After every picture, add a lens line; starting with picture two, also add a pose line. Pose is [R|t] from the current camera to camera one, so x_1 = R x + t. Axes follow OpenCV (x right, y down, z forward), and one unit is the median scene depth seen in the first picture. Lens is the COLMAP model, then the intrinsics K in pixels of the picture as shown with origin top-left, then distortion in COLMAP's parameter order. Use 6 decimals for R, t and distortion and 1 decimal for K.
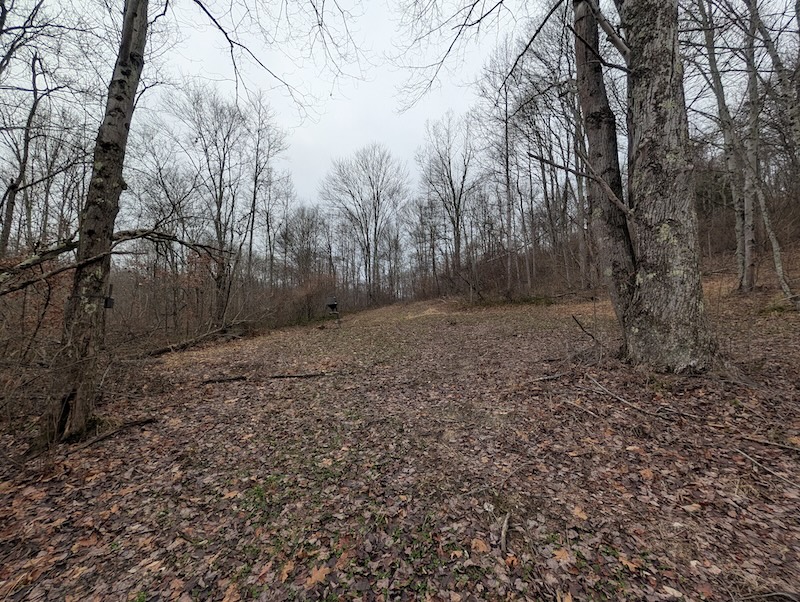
lens RADIAL K [[281.2, 0, 402.1], [0, 281.2, 301.9], [0, 0, 1]] dist [0.000320, 0.000007]
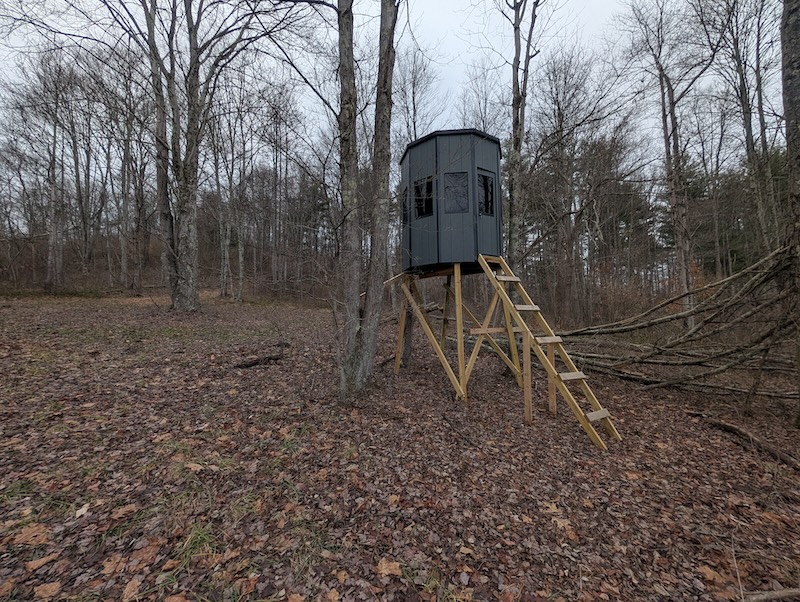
lens RADIAL K [[281.2, 0, 402.1], [0, 281.2, 300.9], [0, 0, 1]] dist [0.000320, 0.000007]
pose [[0.176315, 0.048692, 0.983129, -1.458039], [-0.017315, 0.998775, -0.046362, 0.190648], [-0.984181, -0.008848, 0.176942, -1.625605]]
